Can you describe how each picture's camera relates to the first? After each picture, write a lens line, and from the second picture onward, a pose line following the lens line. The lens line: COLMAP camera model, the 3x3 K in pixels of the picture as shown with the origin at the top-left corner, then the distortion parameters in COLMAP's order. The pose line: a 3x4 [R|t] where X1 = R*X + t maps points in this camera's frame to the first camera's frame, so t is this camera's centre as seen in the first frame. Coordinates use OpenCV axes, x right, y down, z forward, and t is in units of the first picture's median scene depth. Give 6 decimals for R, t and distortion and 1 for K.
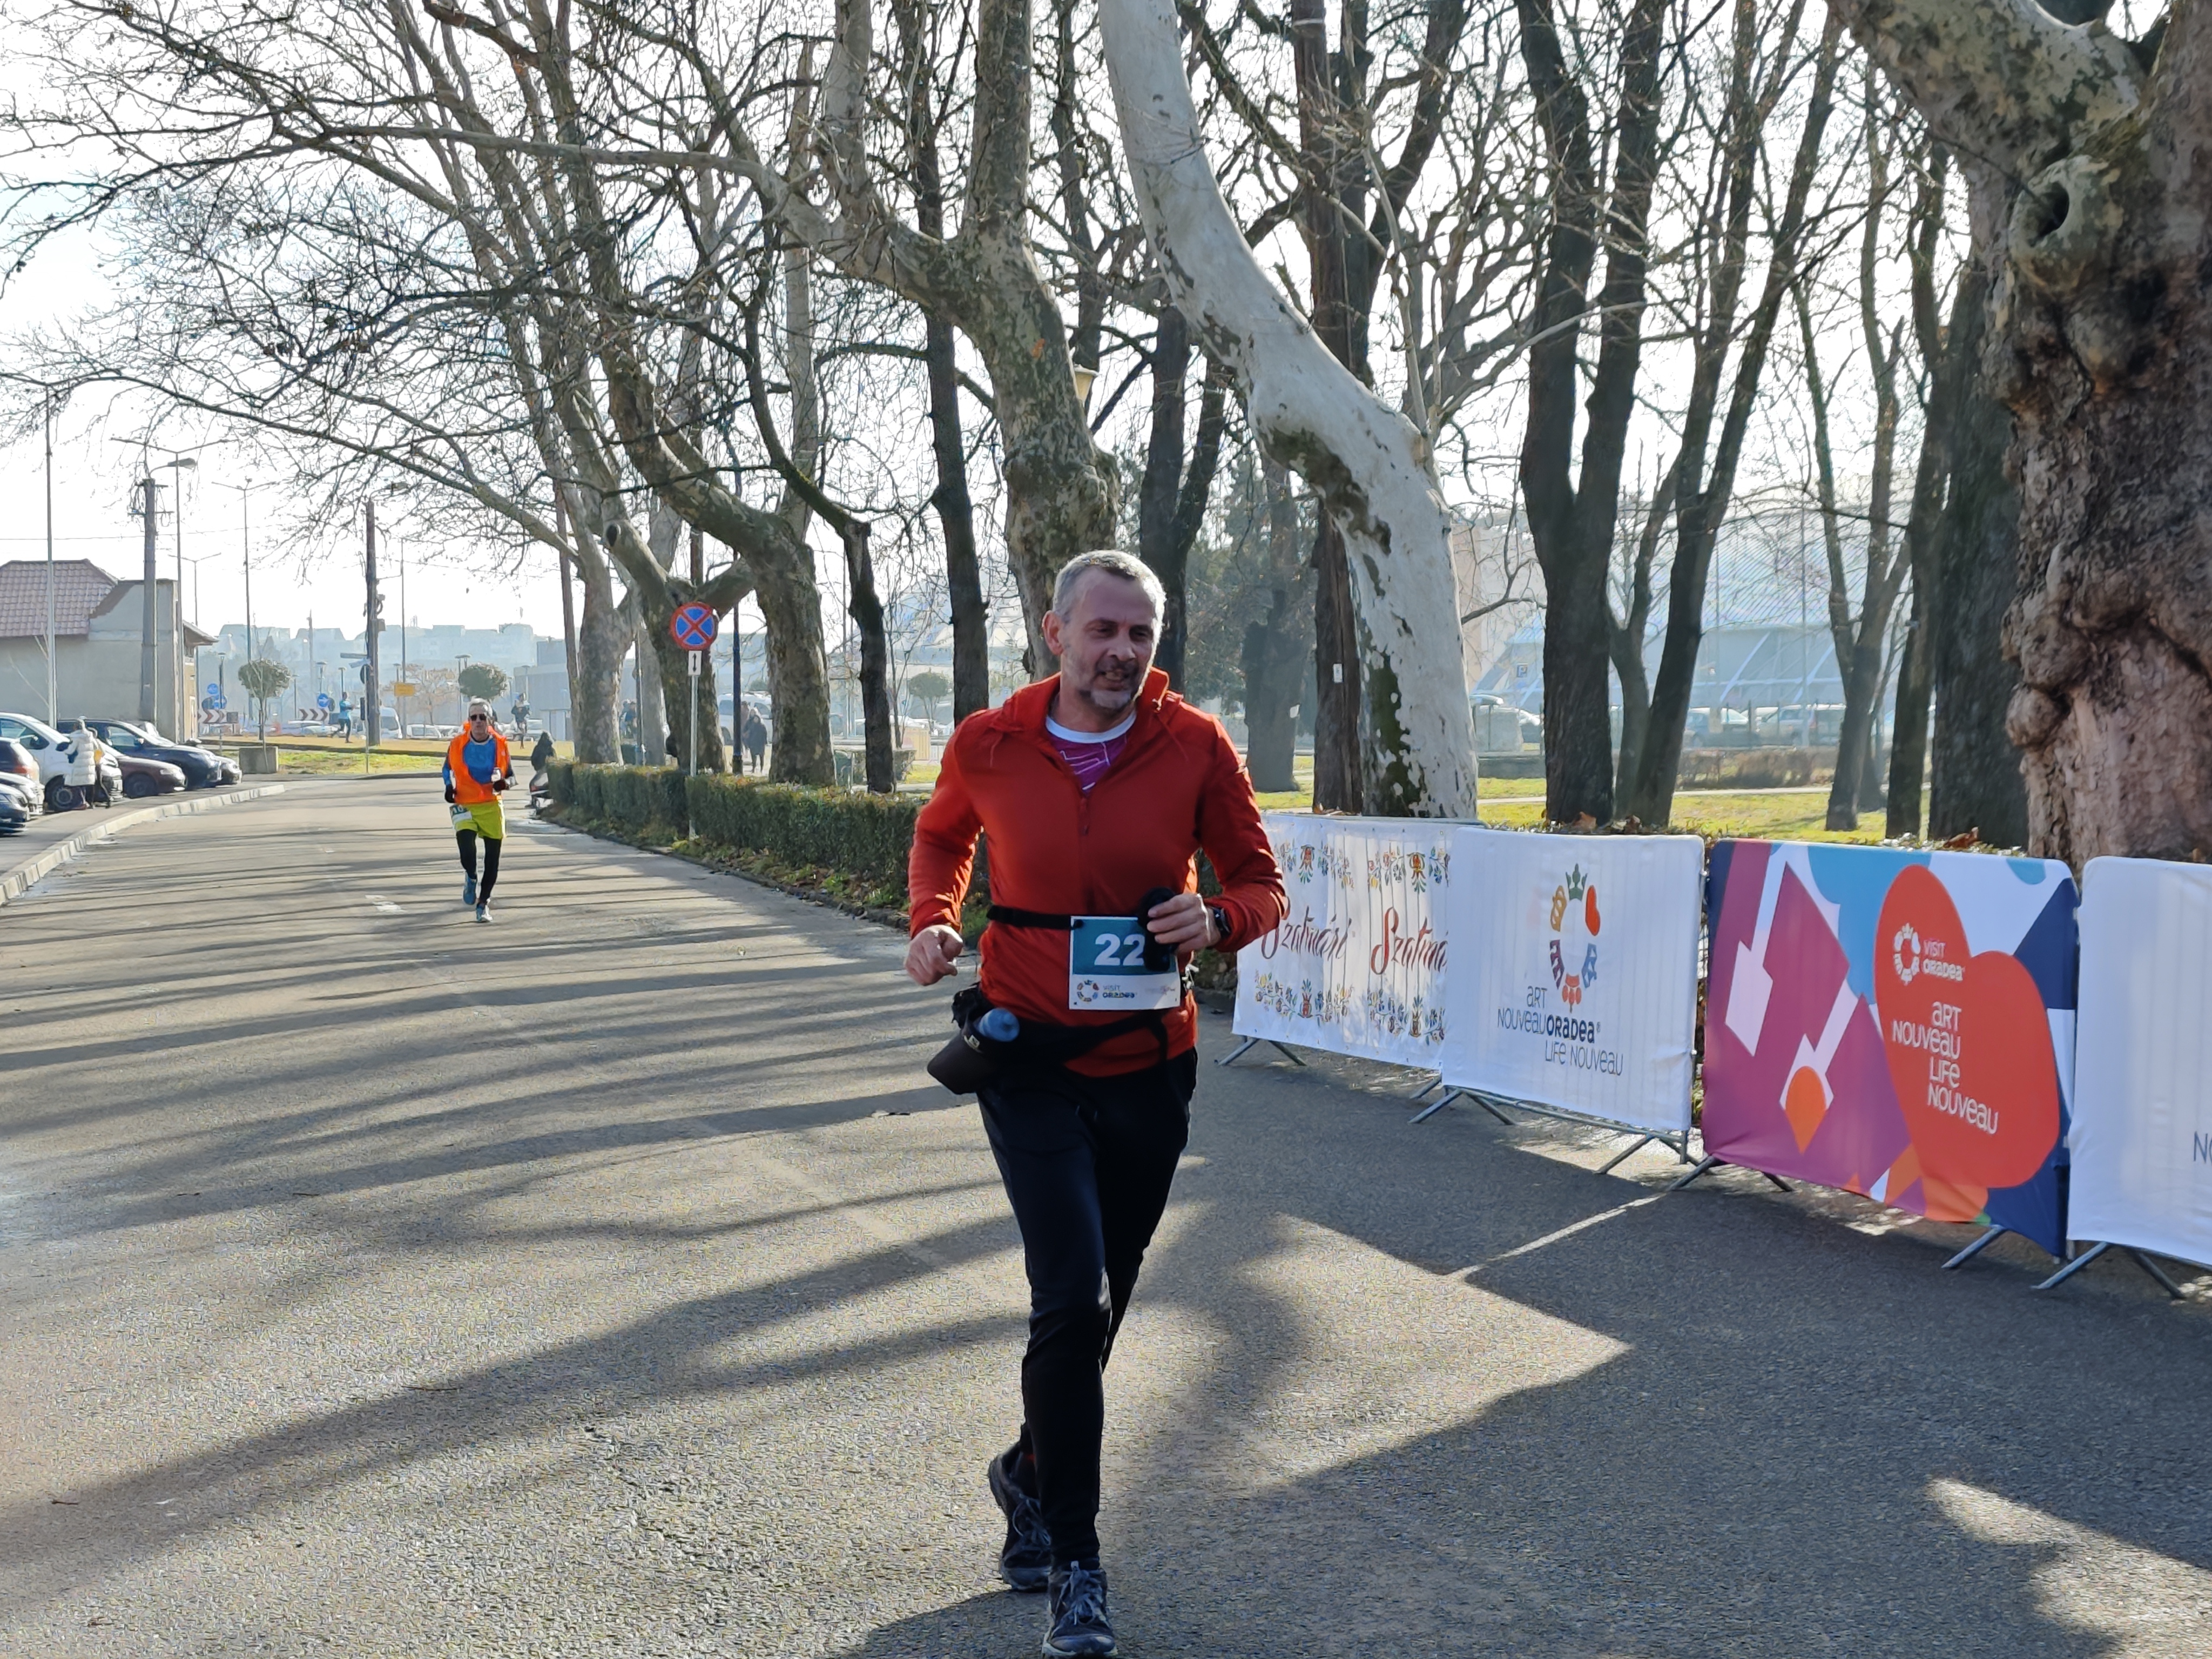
lens RADIAL K [[4104.6, 0, 1162.8], [0, 4104.6, 821.0], [0, 0, 1]] dist [0.272645, -1.630096]
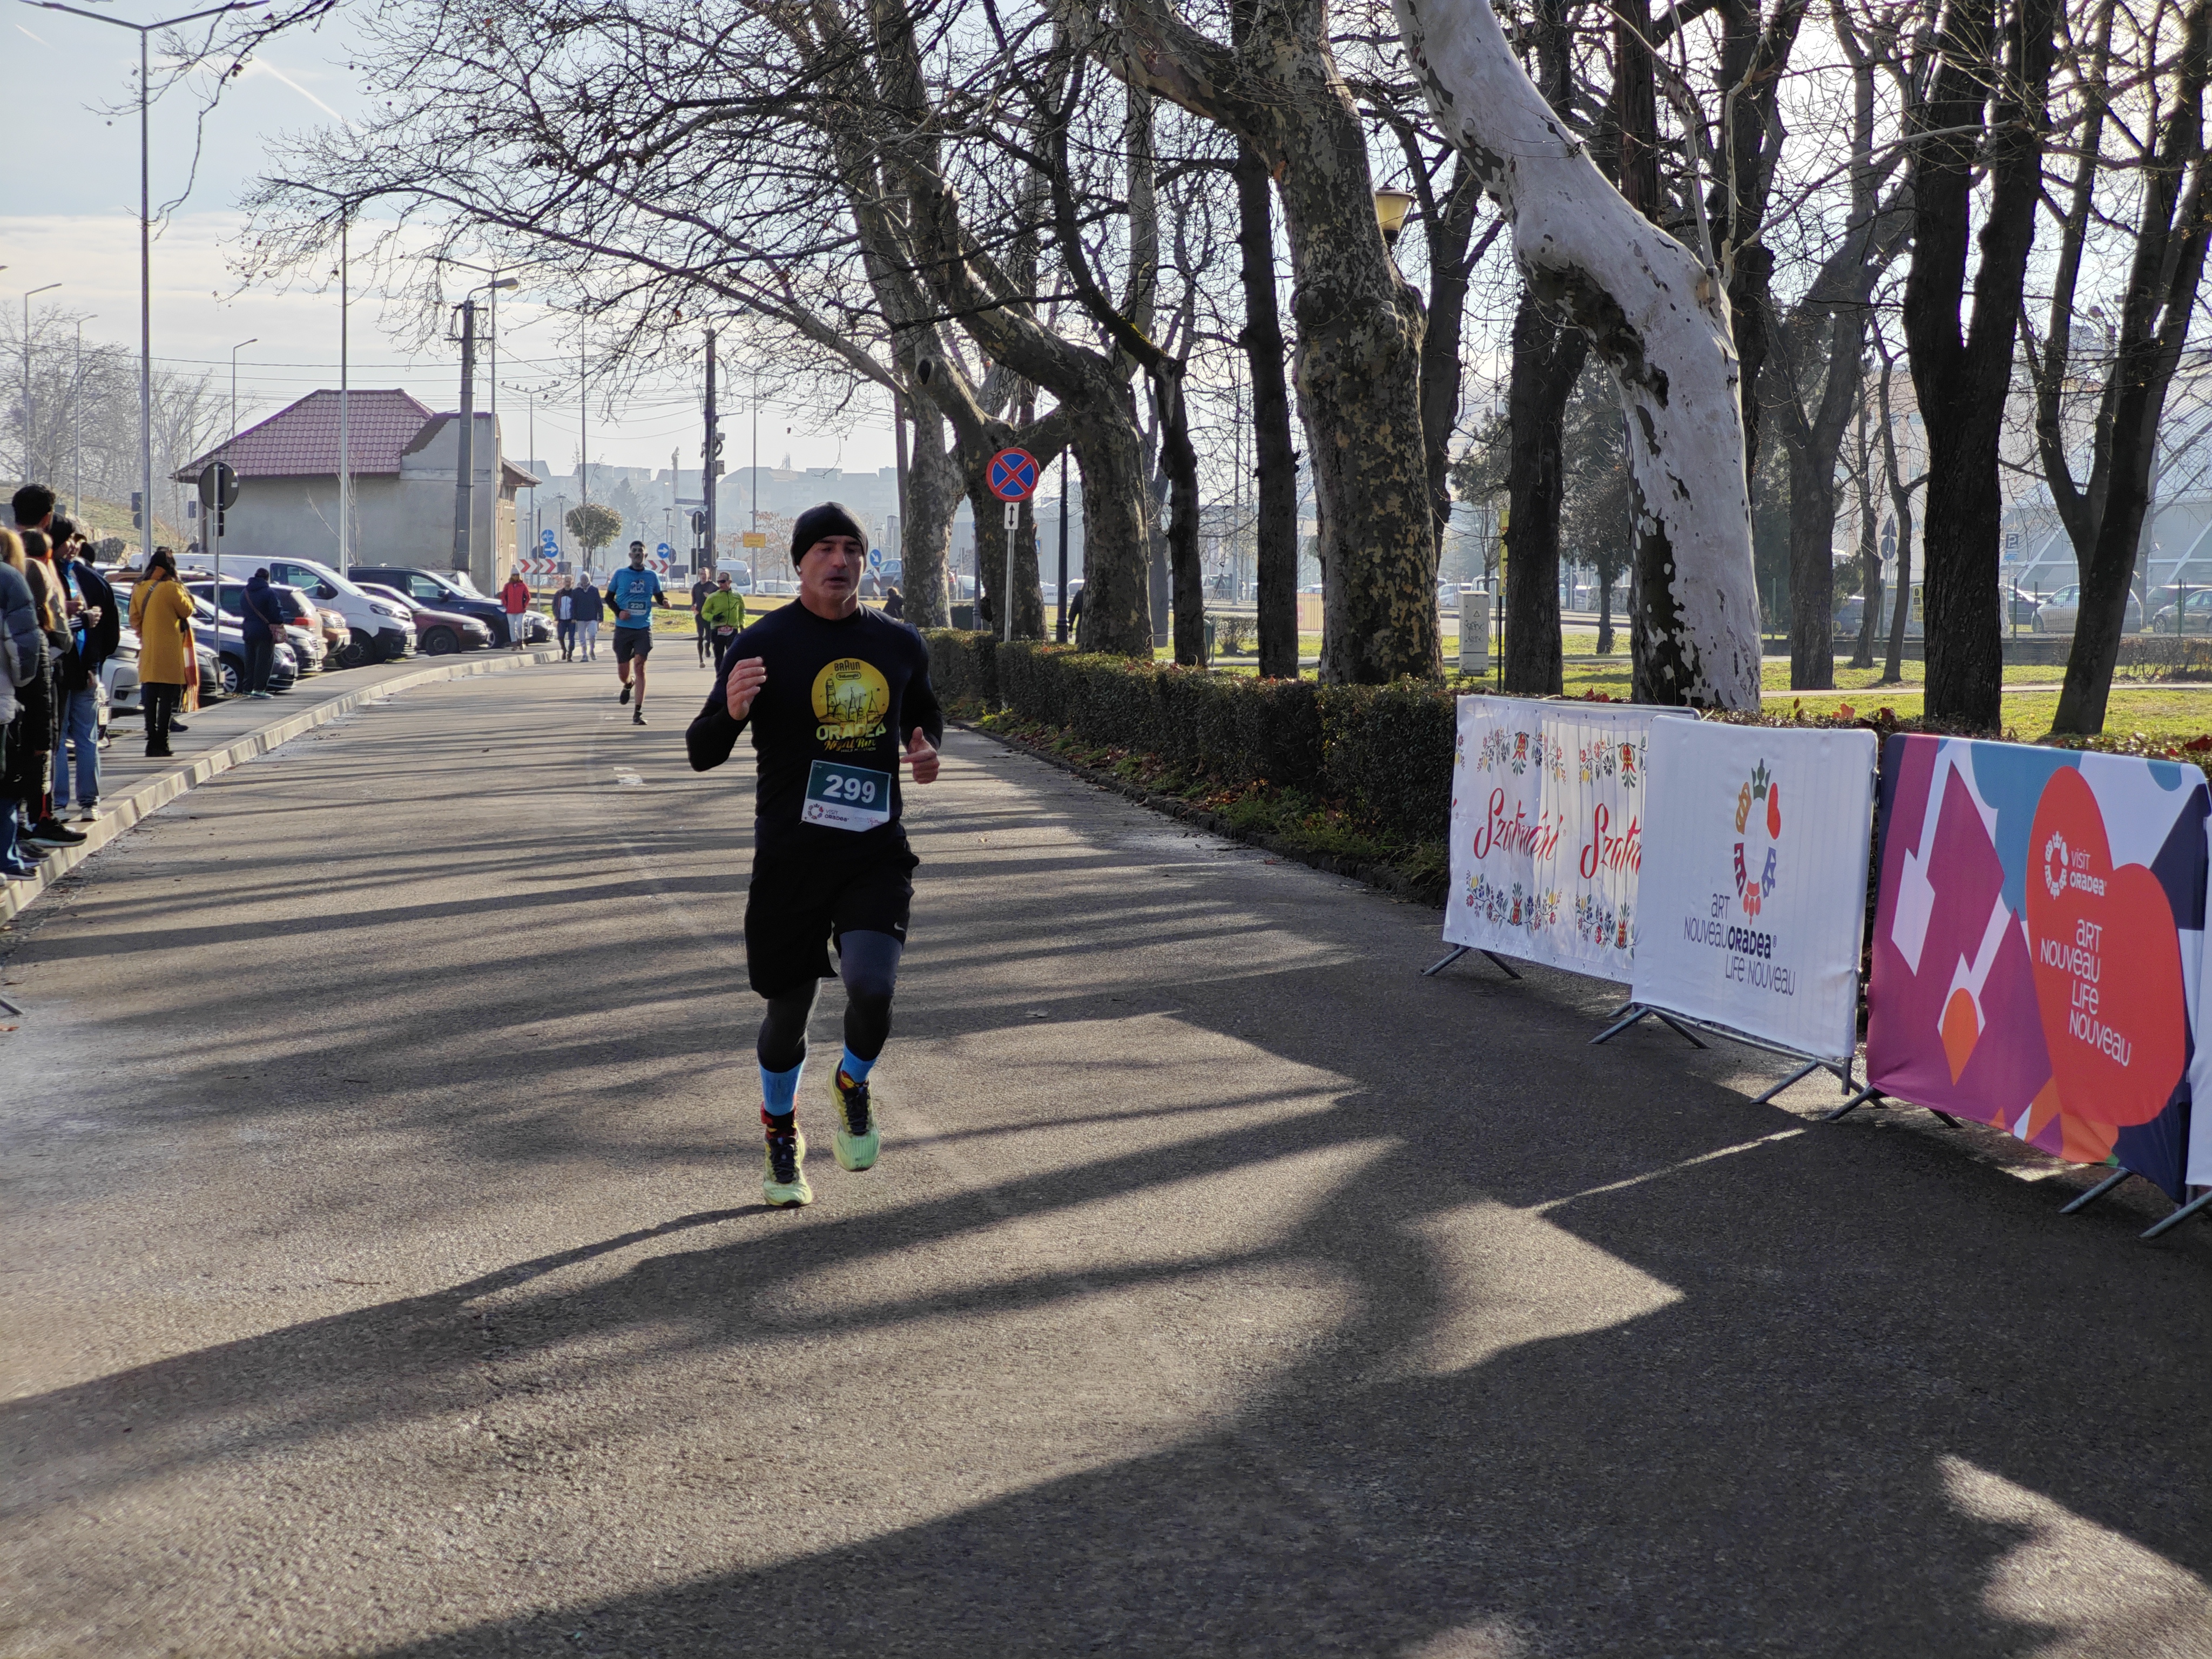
lens RADIAL K [[4678.1, 0, 1150.1], [0, 4678.1, 821.4], [0, 0, 1]] dist [0.140664, -1.590316]
pose [[0.994534, 0.024760, -0.101432, 0.038724], [-0.022139, 0.999393, 0.026879, -0.000172], [0.102036, -0.024486, 0.994479, -0.014856]]
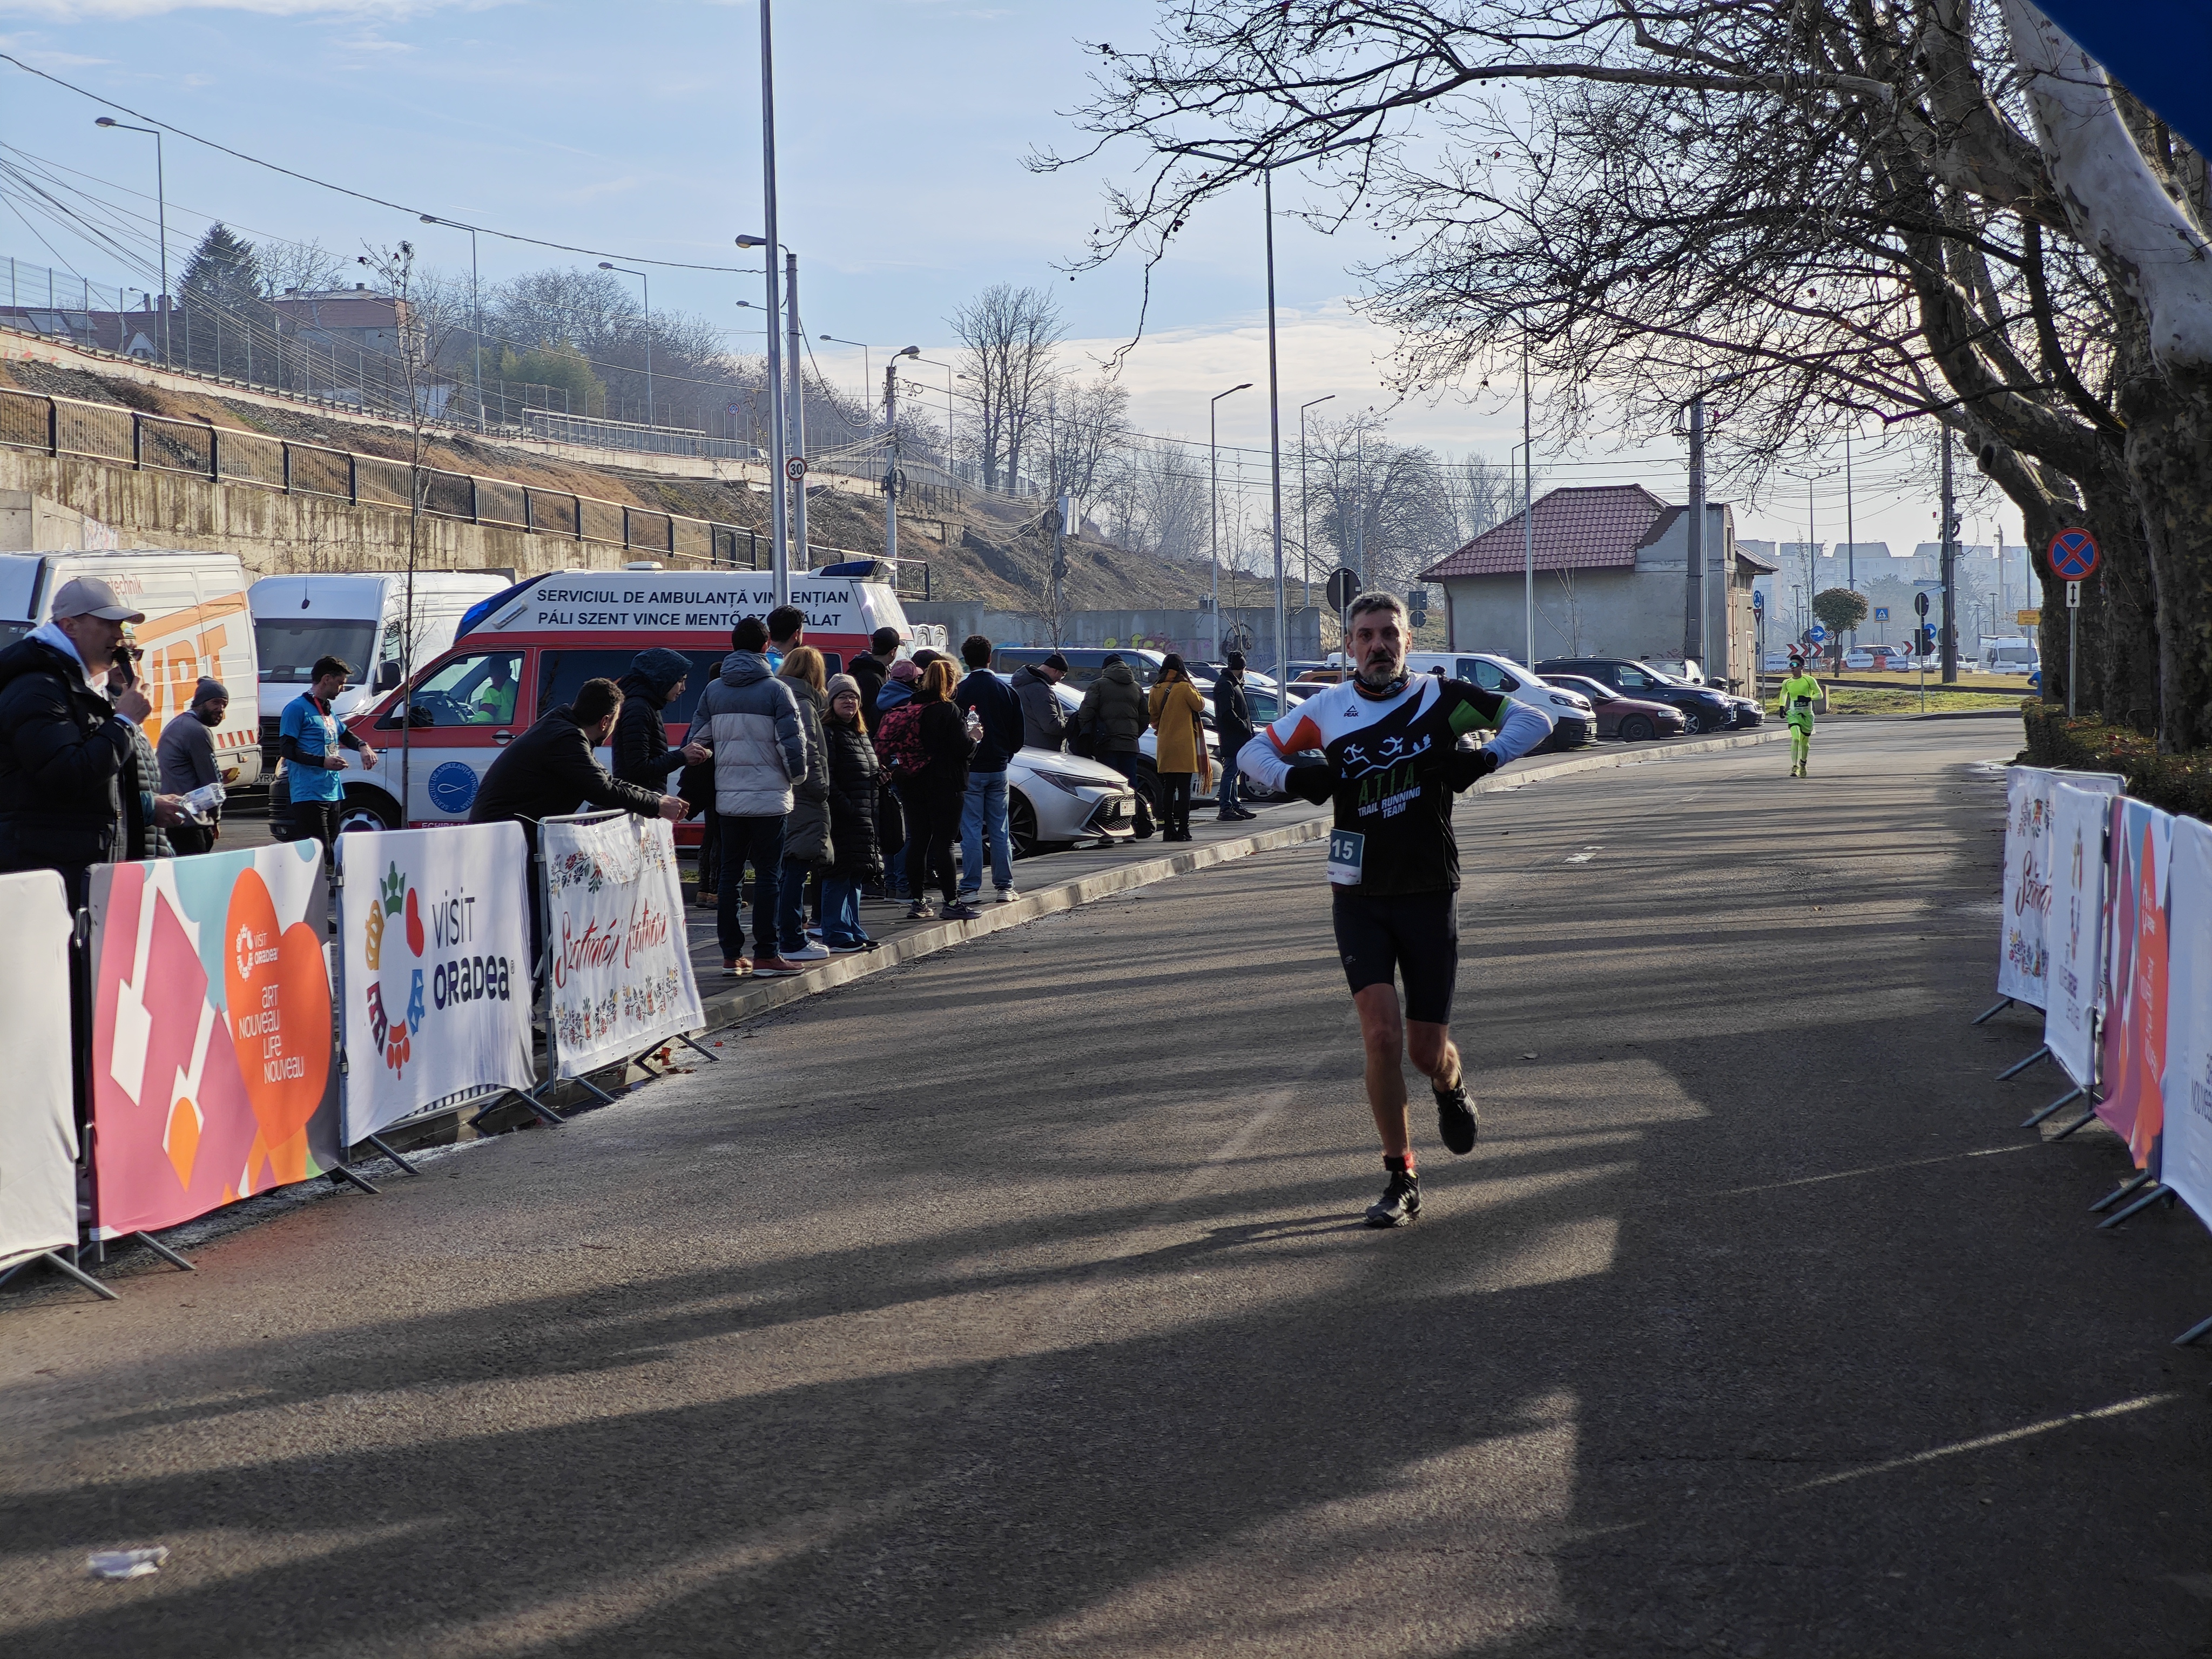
lens RADIAL K [[4678.1, 0, 1150.1], [0, 4678.1, 821.4], [0, 0, 1]] dist [0.140664, -1.590316]
pose [[0.924183, 0.004096, -0.381927, 0.175100], [0.000697, 0.999923, 0.012411, -0.001979], [0.381948, -0.011736, 0.924109, -0.072938]]
